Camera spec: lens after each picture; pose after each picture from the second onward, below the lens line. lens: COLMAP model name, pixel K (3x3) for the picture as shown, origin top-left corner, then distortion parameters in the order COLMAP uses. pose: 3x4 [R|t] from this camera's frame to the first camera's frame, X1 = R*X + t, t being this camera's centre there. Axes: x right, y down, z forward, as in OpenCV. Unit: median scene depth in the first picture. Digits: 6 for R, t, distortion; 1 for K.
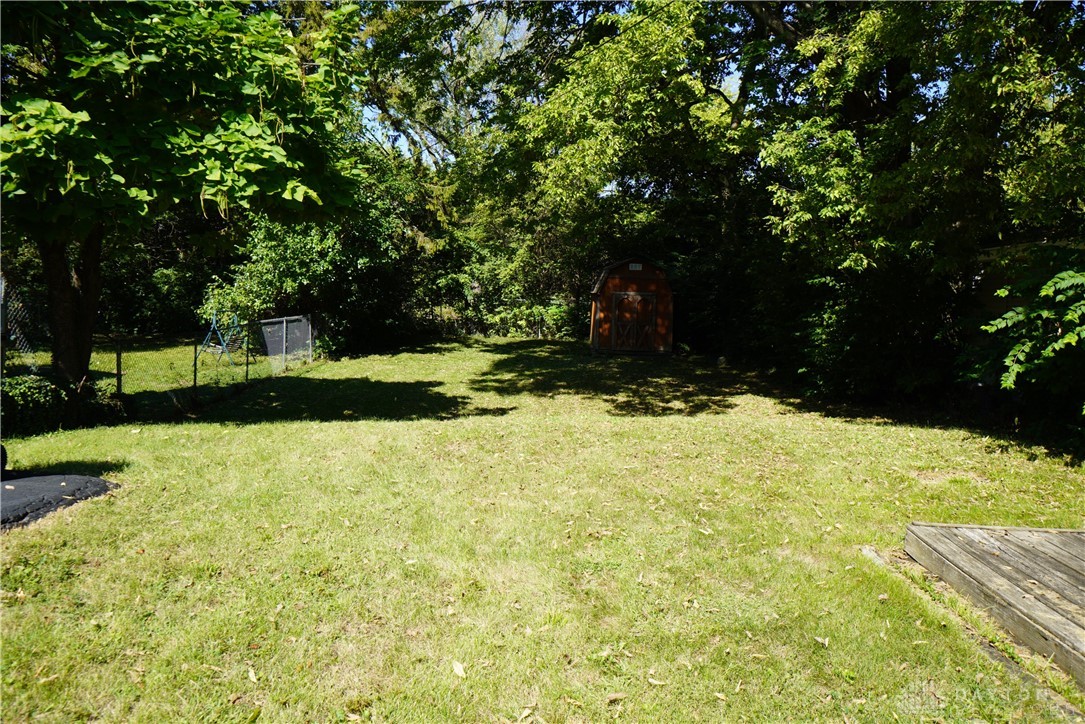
lens RADIAL K [[832.4, 0, 541.5], [0, 832.4, 357.5], [0, 0, 1]] dist [-0.006429, 0.009730]
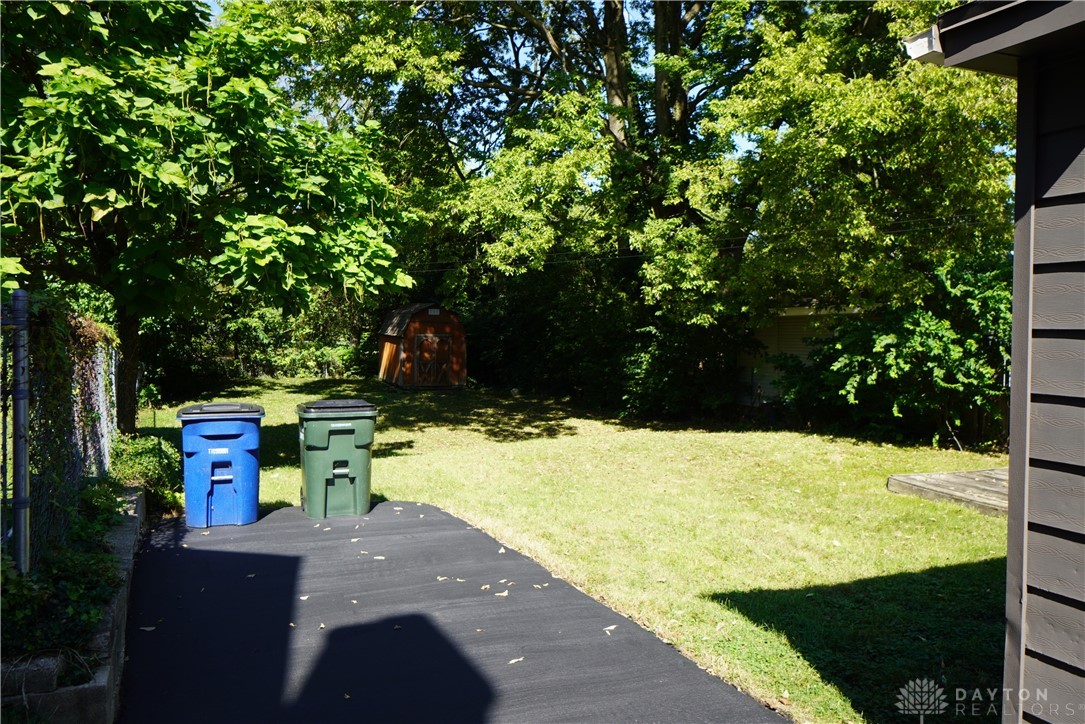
lens RADIAL K [[832.4, 0, 543.9], [0, 832.4, 363.6], [0, 0, 1]] dist [-0.006429, 0.009730]
pose [[0.920449, -0.030880, 0.389640, -0.187818], [0.041943, 0.998922, -0.019914, -0.010353], [-0.388605, 0.034672, 0.920752, -0.087961]]
